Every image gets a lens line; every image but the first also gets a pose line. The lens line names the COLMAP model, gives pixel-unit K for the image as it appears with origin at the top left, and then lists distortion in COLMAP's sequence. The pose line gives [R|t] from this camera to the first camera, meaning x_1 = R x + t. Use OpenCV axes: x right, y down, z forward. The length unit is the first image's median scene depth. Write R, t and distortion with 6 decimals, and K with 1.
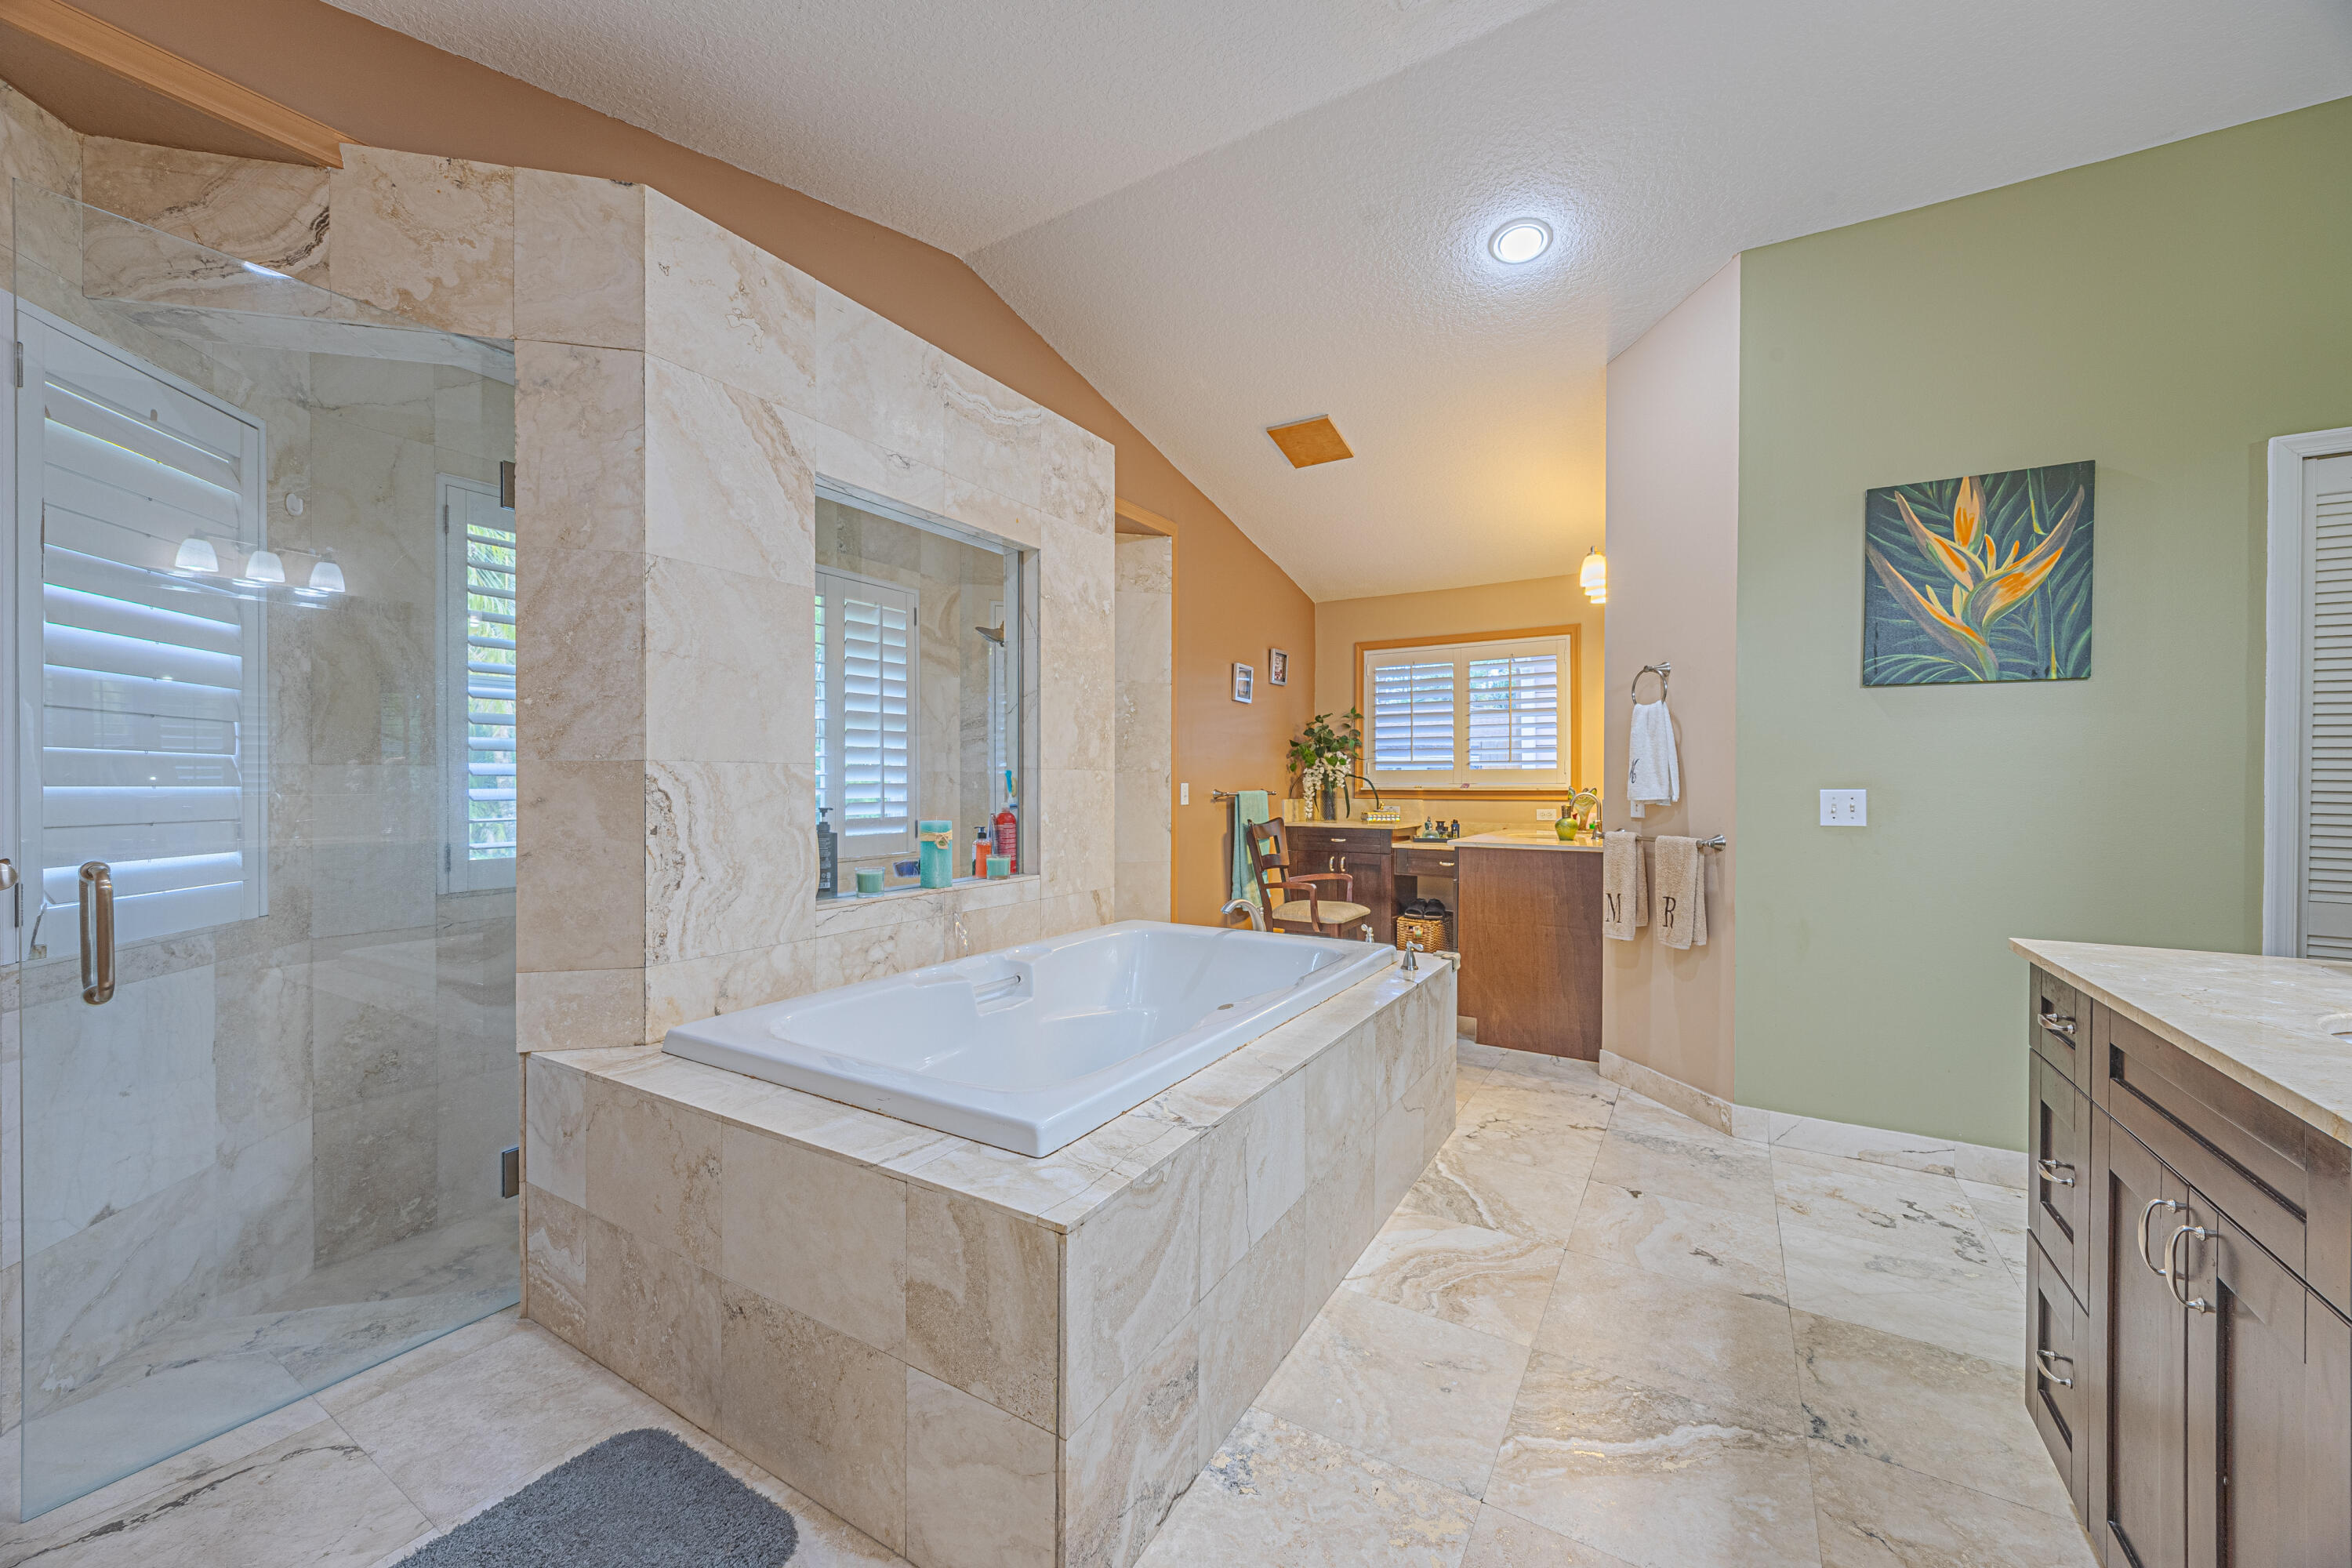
lens RADIAL K [[893.2, 0, 1165.8], [0, 893.2, 785.4], [0, 0, 1]] dist [-0.002924, -0.000514]
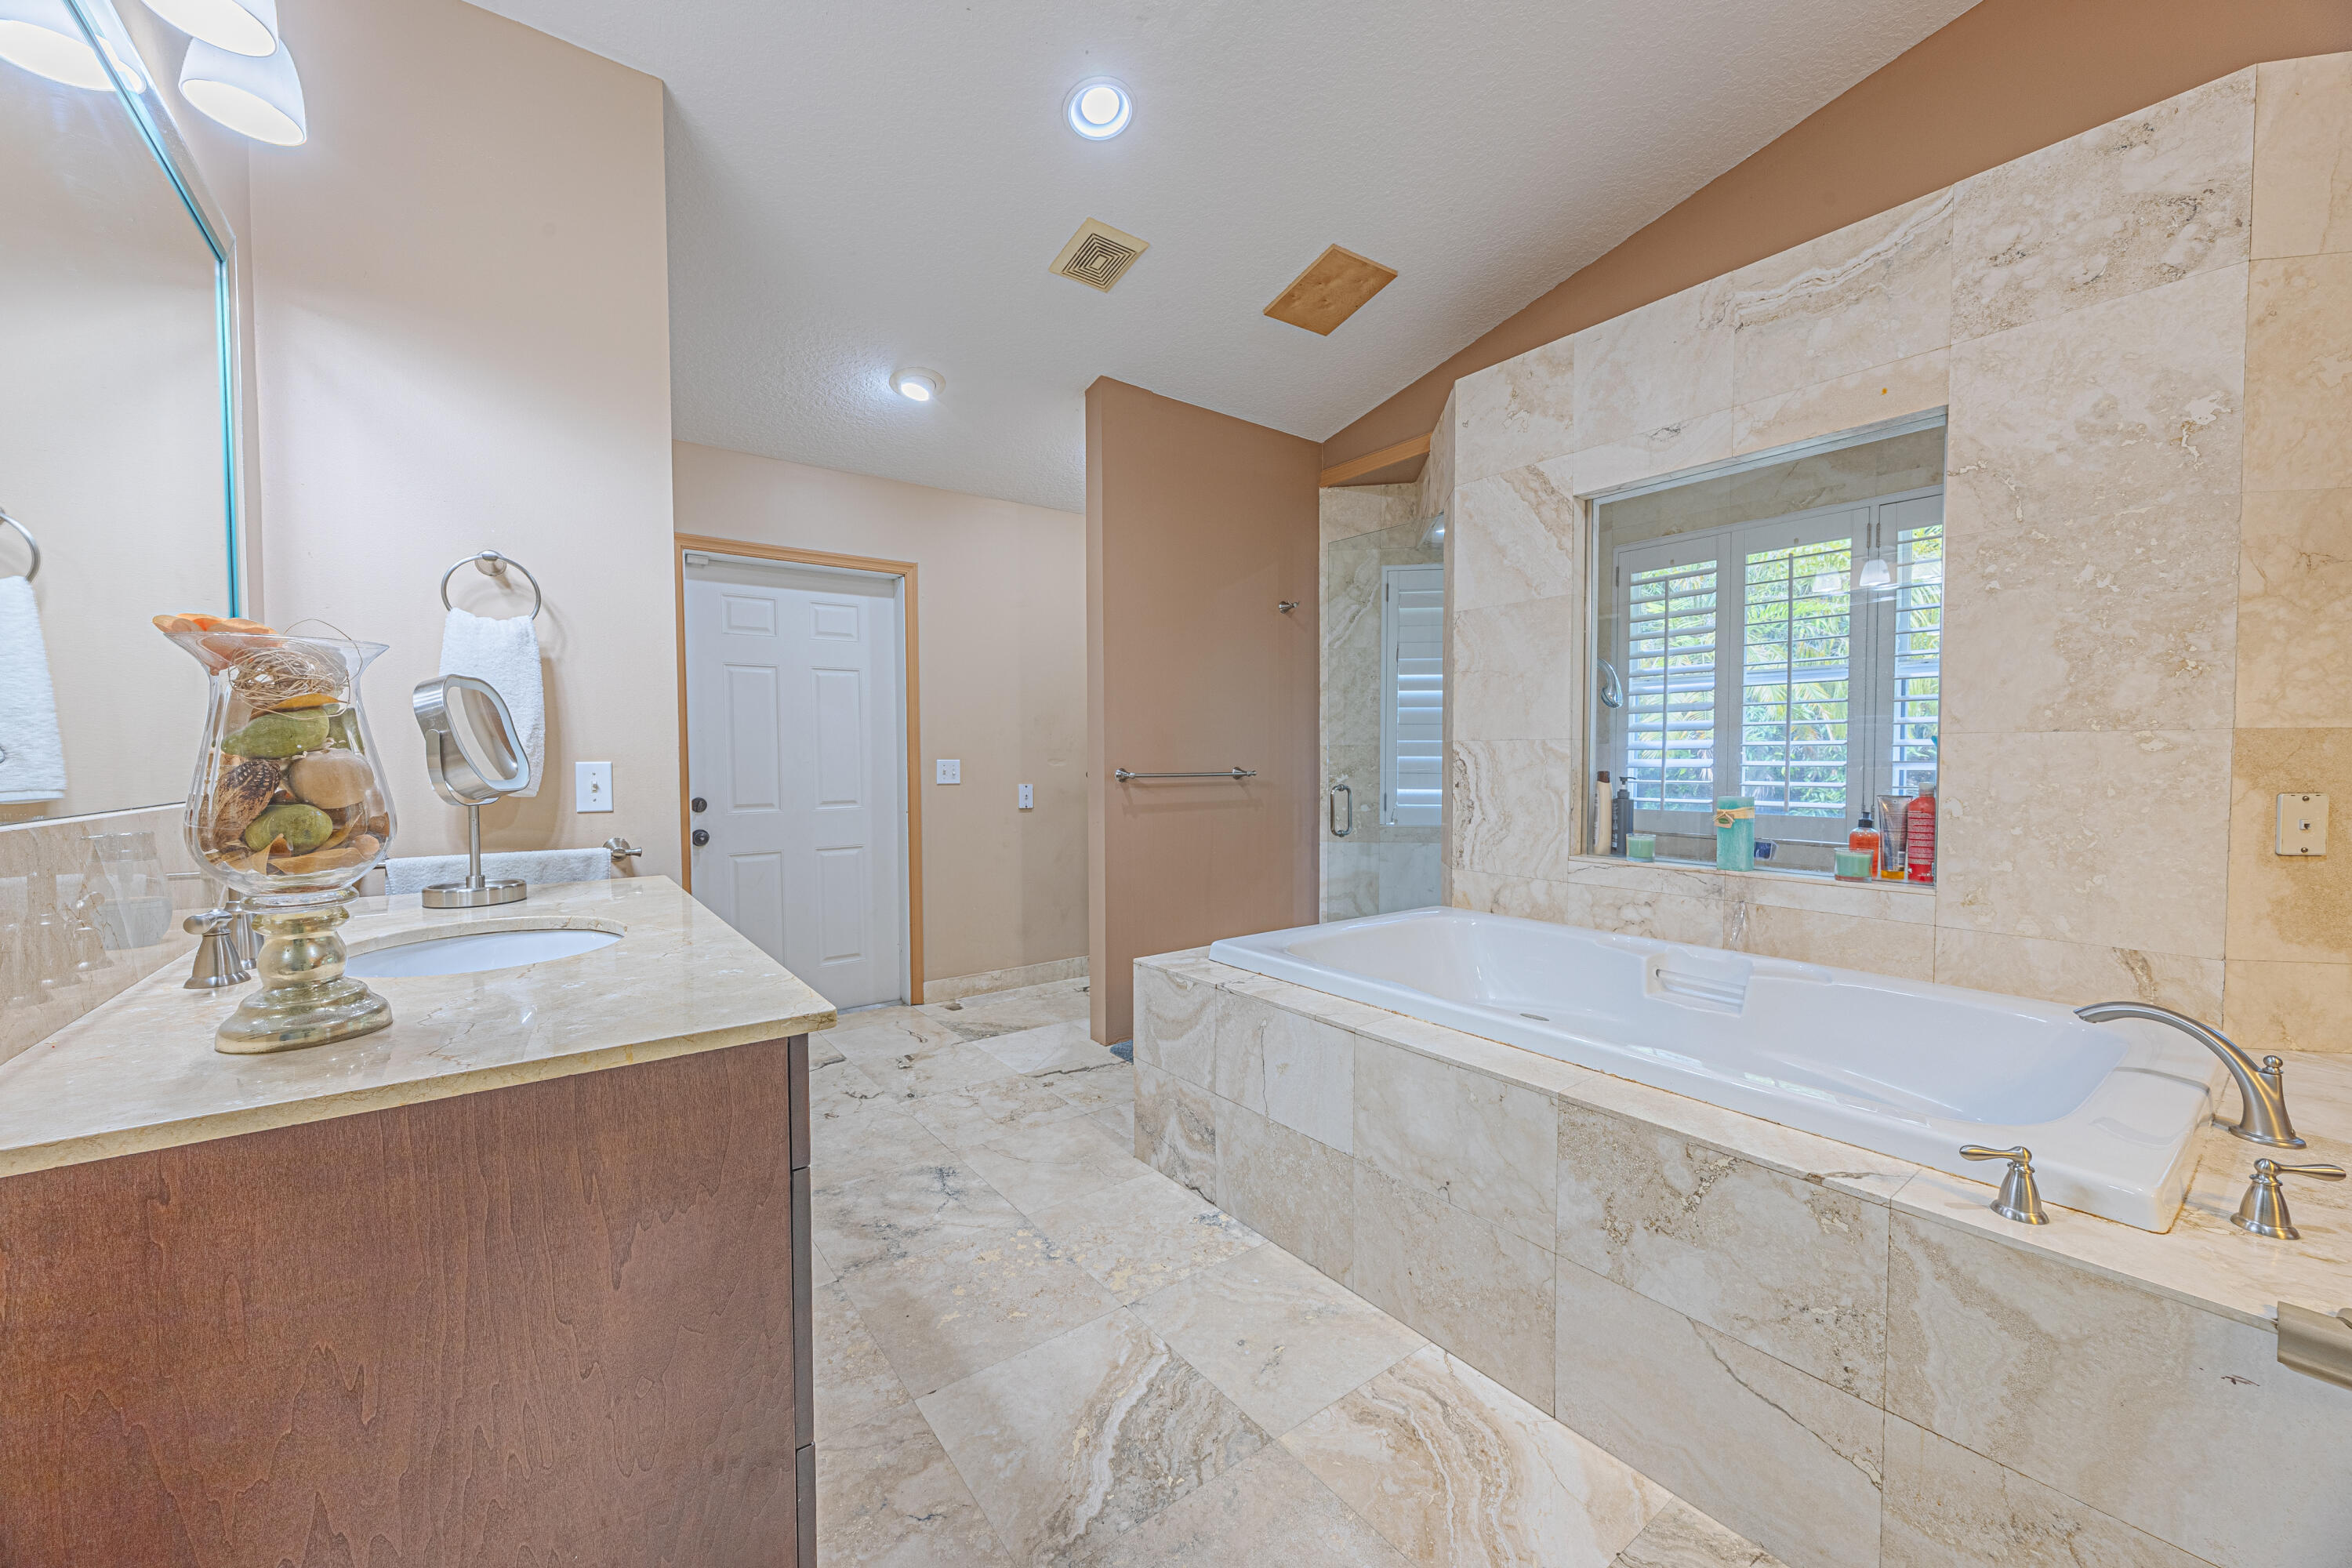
lens RADIAL K [[893.2, 0, 1165.8], [0, 893.2, 785.4], [0, 0, 1]] dist [-0.002924, -0.000514]
pose [[-0.374648, 0.030639, -0.926661, 1.210959], [-0.002084, 0.999423, 0.033887, -0.001600], [0.927165, 0.014627, -0.374369, 1.222516]]
